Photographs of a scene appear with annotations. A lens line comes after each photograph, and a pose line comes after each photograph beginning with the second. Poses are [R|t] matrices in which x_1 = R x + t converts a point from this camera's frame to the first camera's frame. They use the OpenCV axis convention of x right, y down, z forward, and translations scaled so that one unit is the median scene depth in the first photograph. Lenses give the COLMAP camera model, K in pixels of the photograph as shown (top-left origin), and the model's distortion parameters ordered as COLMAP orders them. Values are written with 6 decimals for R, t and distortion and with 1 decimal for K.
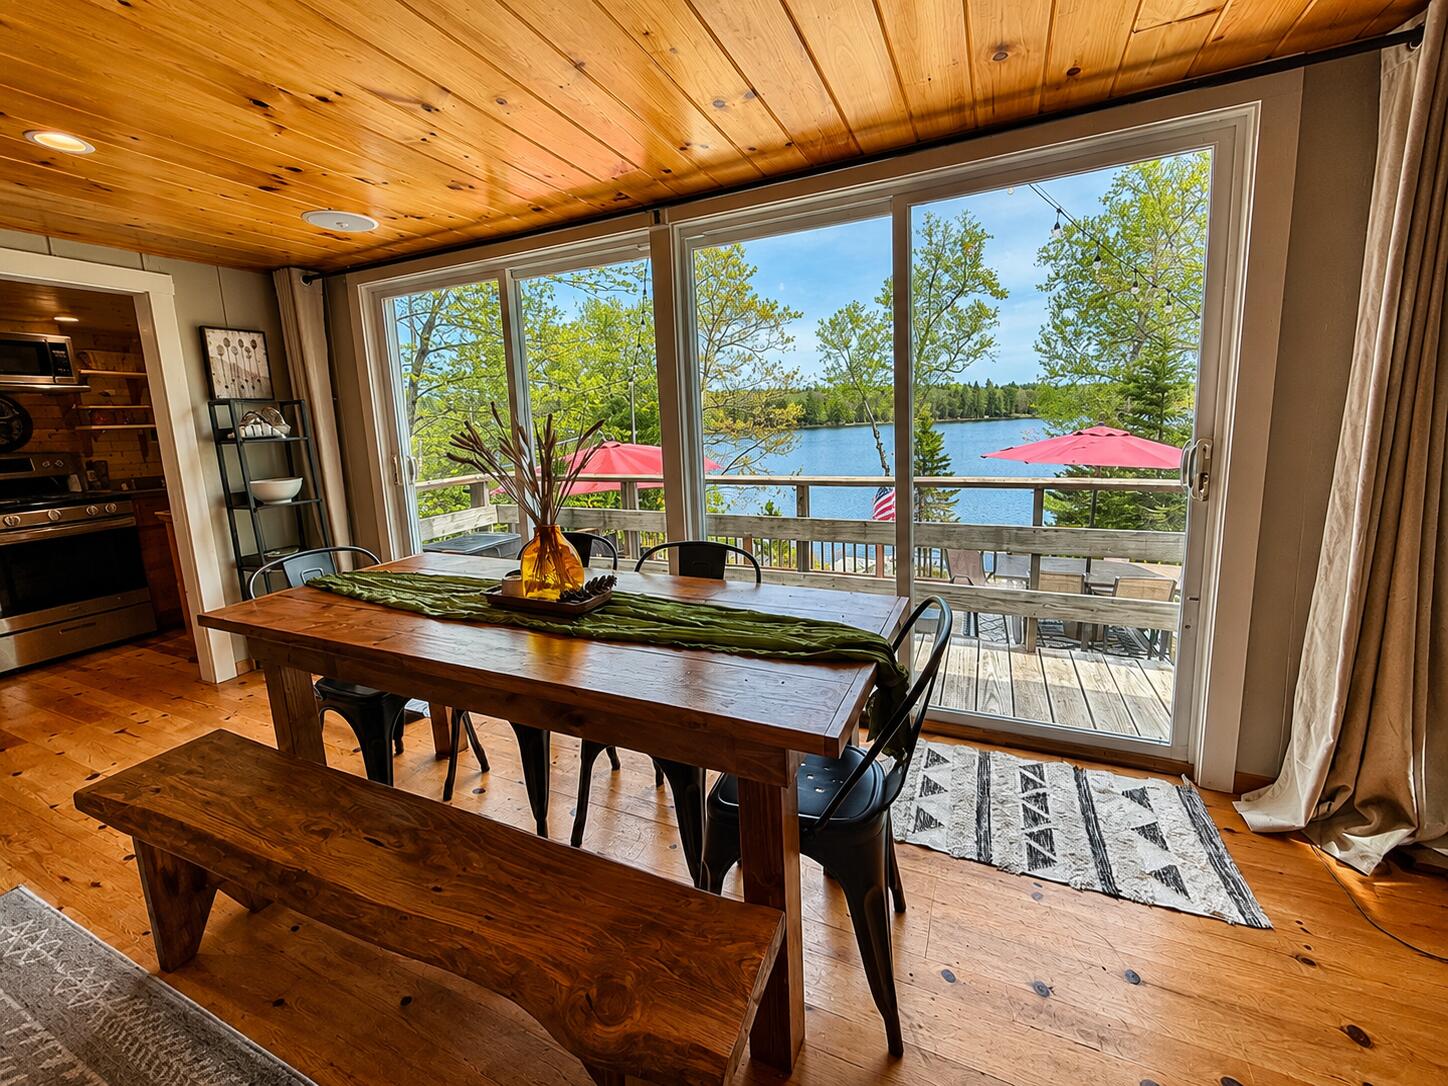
lens RADIAL K [[578.0, 0, 727.3], [0, 578.0, 520.6], [0, 0, 1]] dist [-0.004135, -0.000118]
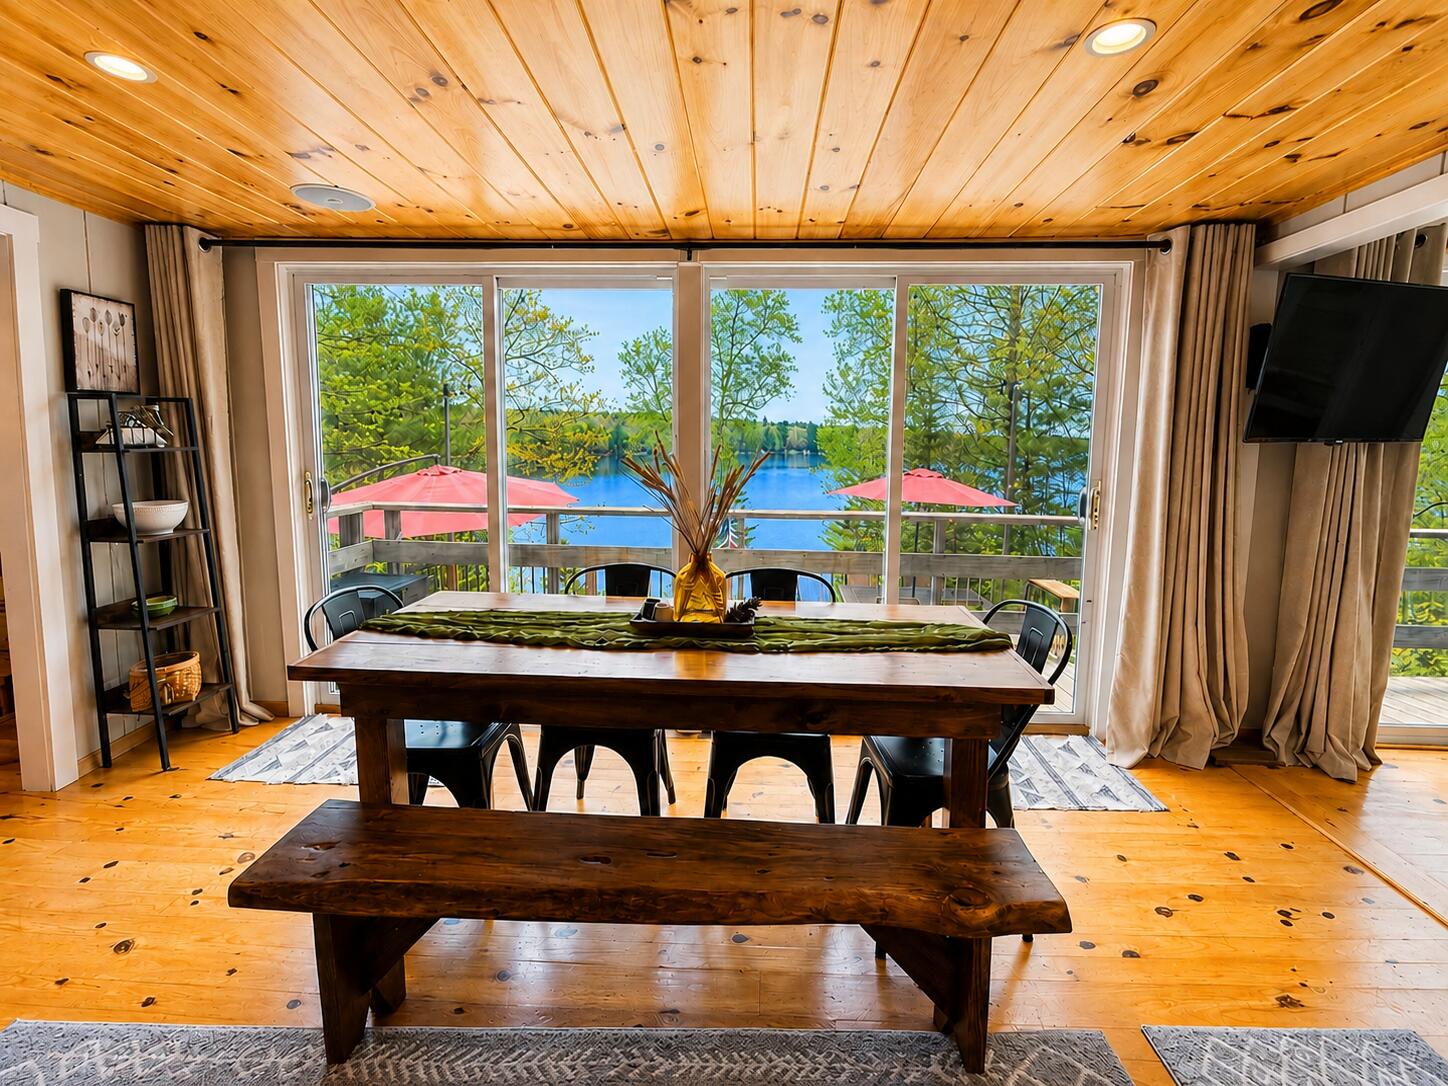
lens RADIAL K [[637.1, 0, 721.8], [0, 637.1, 534.9], [0, 0, 1]] dist [-0.001132, -0.000020]
pose [[0.918632, -0.003371, 0.395099, -0.451001], [0.016610, 0.999409, -0.030092, 0.008308], [-0.394764, 0.034206, 0.918146, -0.047500]]
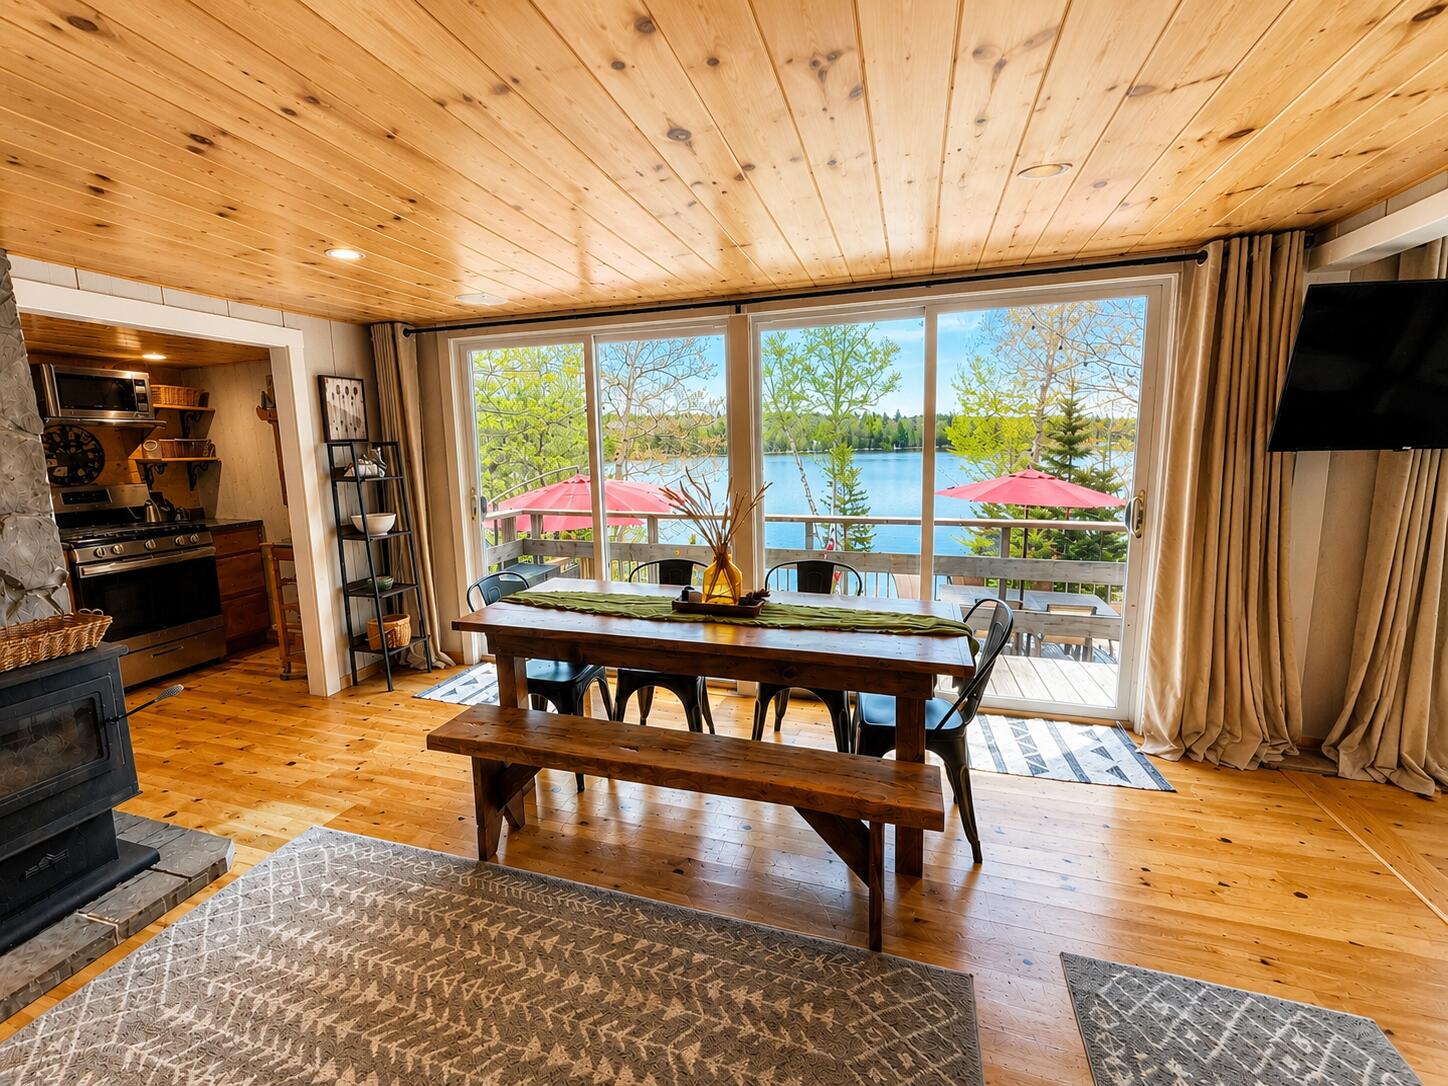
lens RADIAL K [[650.9, 0, 696.2], [0, 650.9, 544.8], [0, 0, 1]] dist [0.001476, 0.000080]
pose [[0.987401, -0.006564, 0.158099, -0.390962], [0.006444, 0.999978, 0.001274, -0.008031], [-0.158104, -0.000239, 0.987422, -0.351615]]
